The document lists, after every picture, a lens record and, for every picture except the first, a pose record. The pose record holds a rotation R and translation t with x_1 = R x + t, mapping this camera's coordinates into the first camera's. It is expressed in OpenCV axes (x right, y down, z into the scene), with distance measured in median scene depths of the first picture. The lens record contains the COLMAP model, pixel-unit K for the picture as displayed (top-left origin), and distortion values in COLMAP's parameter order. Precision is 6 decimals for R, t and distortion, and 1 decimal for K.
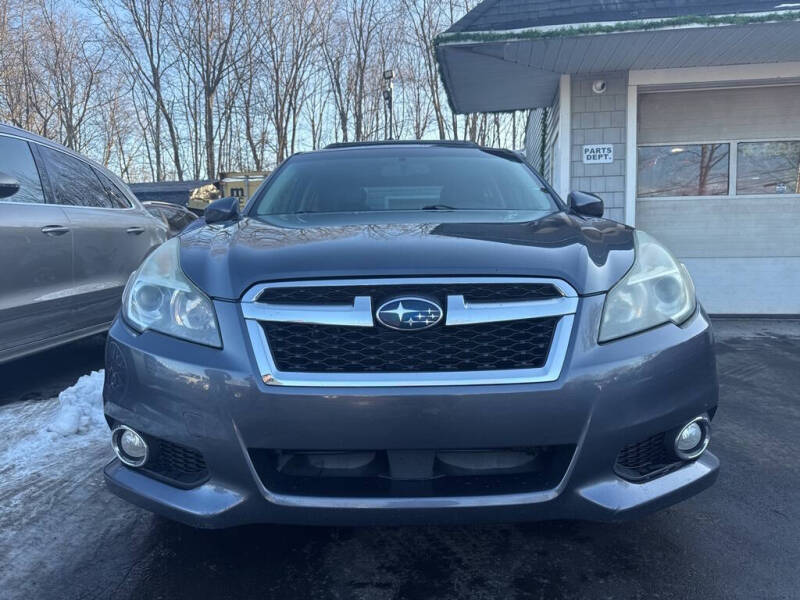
lens RADIAL K [[554.8, 0, 396.3], [0, 554.8, 305.4], [0, 0, 1]] dist [0.027469, -0.026219]
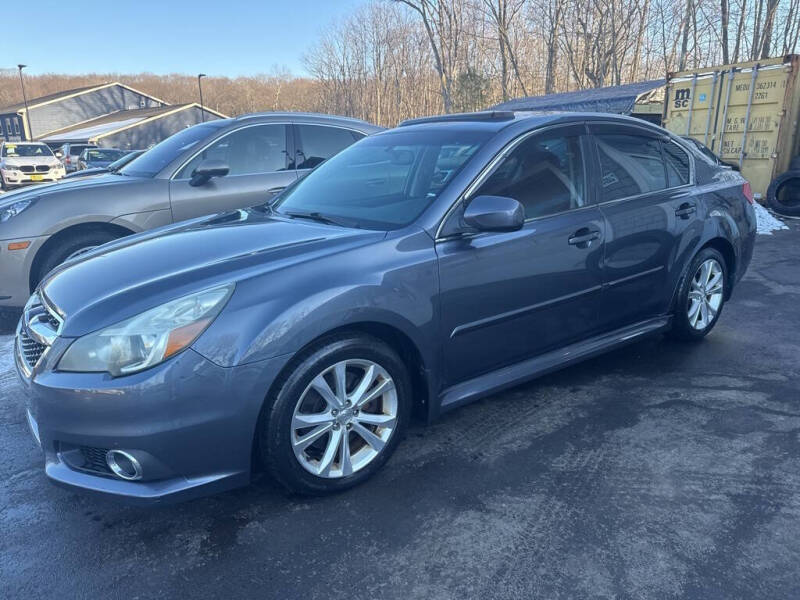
lens RADIAL K [[554.8, 0, 409.3], [0, 554.8, 301.5], [0, 0, 1]] dist [0.027469, -0.026219]
pose [[0.619615, 0.215314, -0.754796, 1.790368], [-0.069747, 0.972938, 0.220287, -0.444213], [0.781801, -0.083848, 0.617865, 0.738460]]
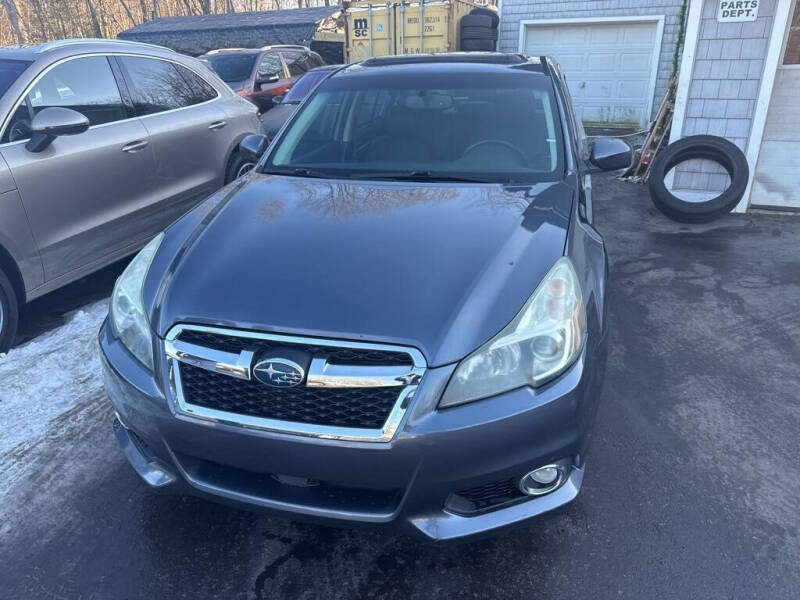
lens RADIAL K [[554.8, 0, 405.9], [0, 554.8, 296.5], [0, 0, 1]] dist [0.027469, -0.026219]
pose [[0.969199, 0.092172, -0.228379, 0.478087], [-0.019731, 0.953403, 0.301055, -0.444688], [0.245486, -0.287276, 0.925856, -0.012251]]
